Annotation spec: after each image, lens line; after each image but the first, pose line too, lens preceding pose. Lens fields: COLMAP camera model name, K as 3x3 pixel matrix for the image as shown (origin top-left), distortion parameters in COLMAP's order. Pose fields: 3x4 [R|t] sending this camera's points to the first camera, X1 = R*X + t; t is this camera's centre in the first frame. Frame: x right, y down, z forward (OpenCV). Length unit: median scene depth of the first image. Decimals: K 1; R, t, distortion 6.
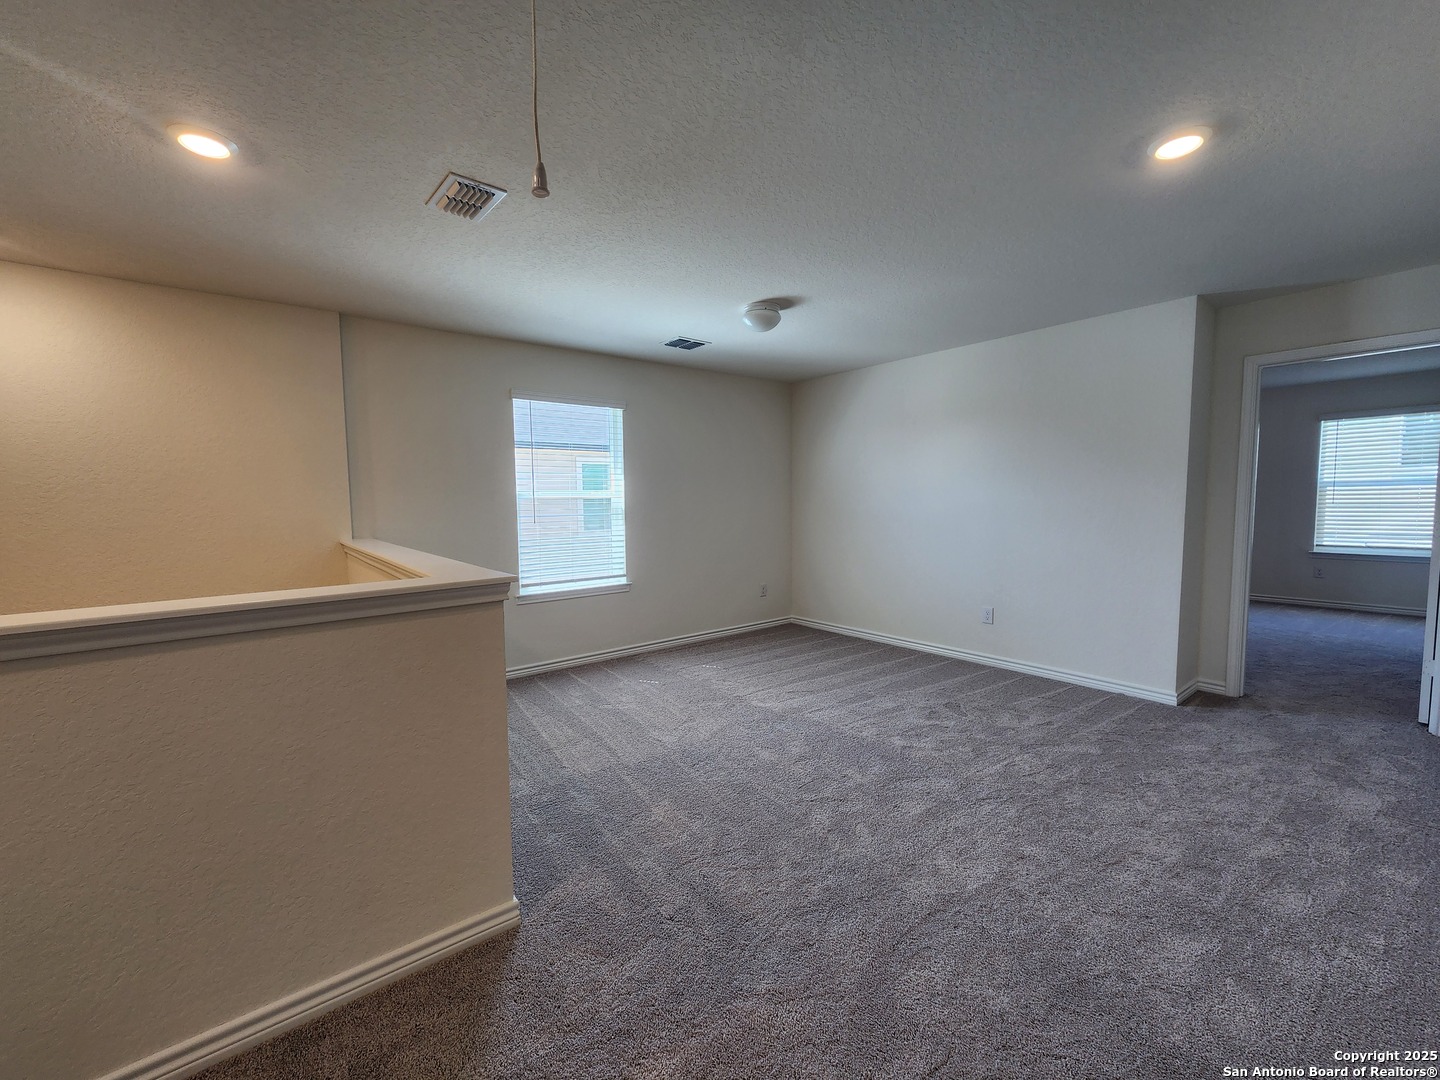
lens RADIAL K [[592.7, 0, 720.8], [0, 592.7, 541.9], [0, 0, 1]] dist [-0.000504, -0.000146]
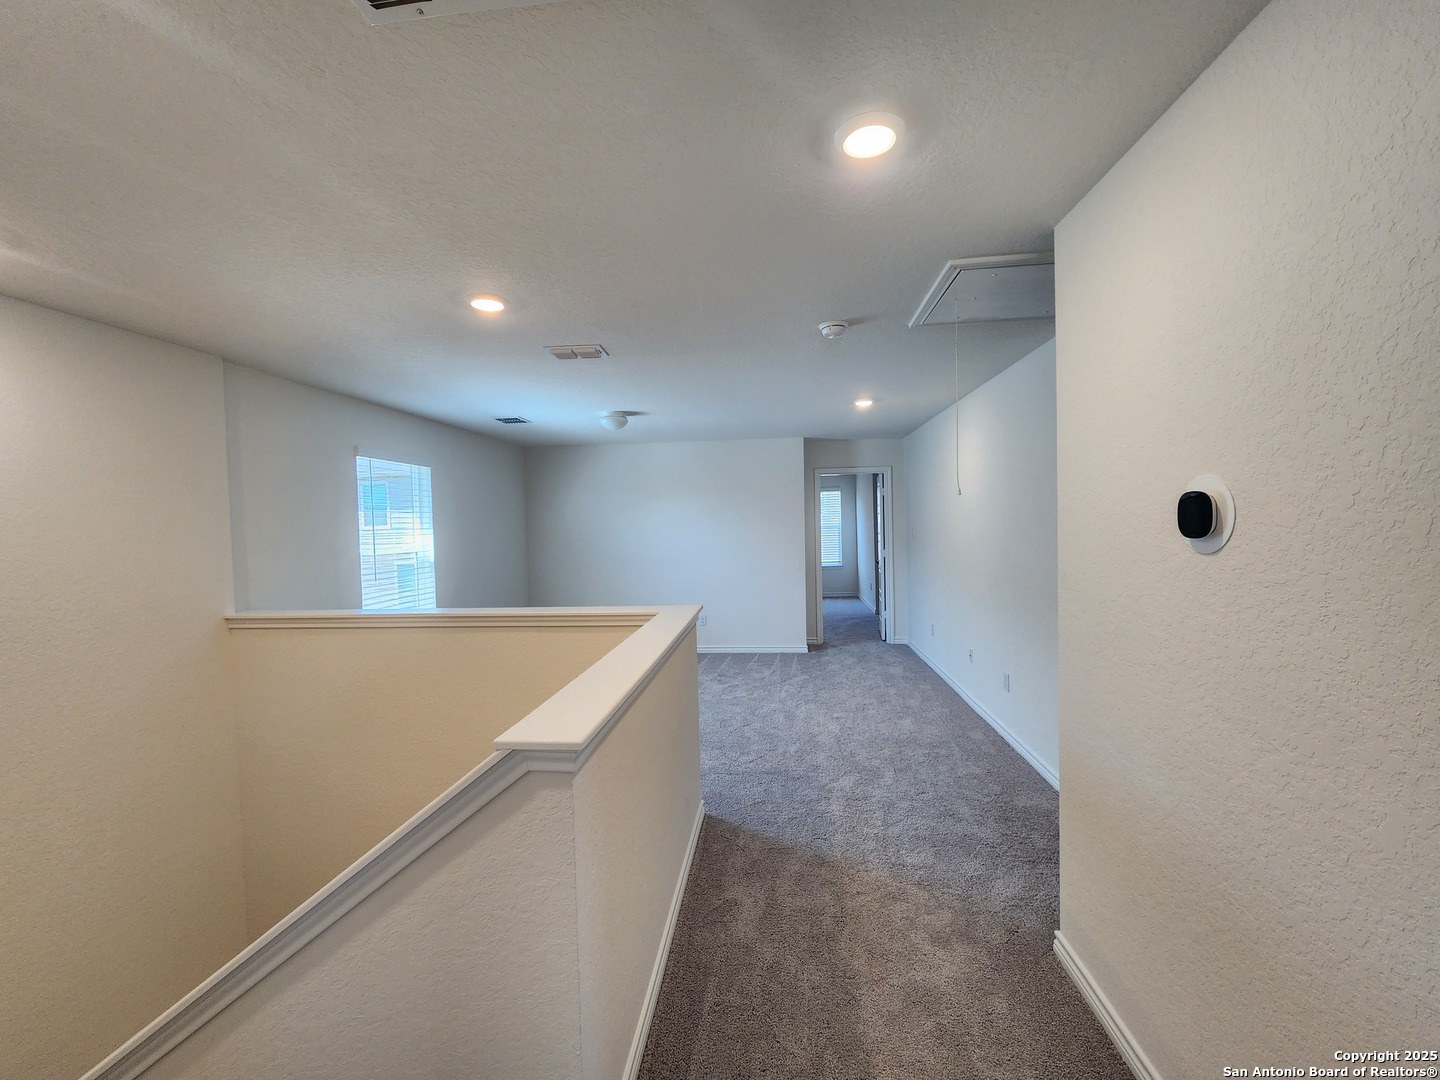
lens RADIAL K [[592.7, 0, 715.4], [0, 592.7, 540.7], [0, 0, 1]] dist [-0.000504, -0.000146]
pose [[0.697905, -0.023361, 0.715809, -0.780468], [0.068960, 0.997016, -0.034697, -0.030705], [-0.712863, 0.073578, 0.697433, -0.123008]]
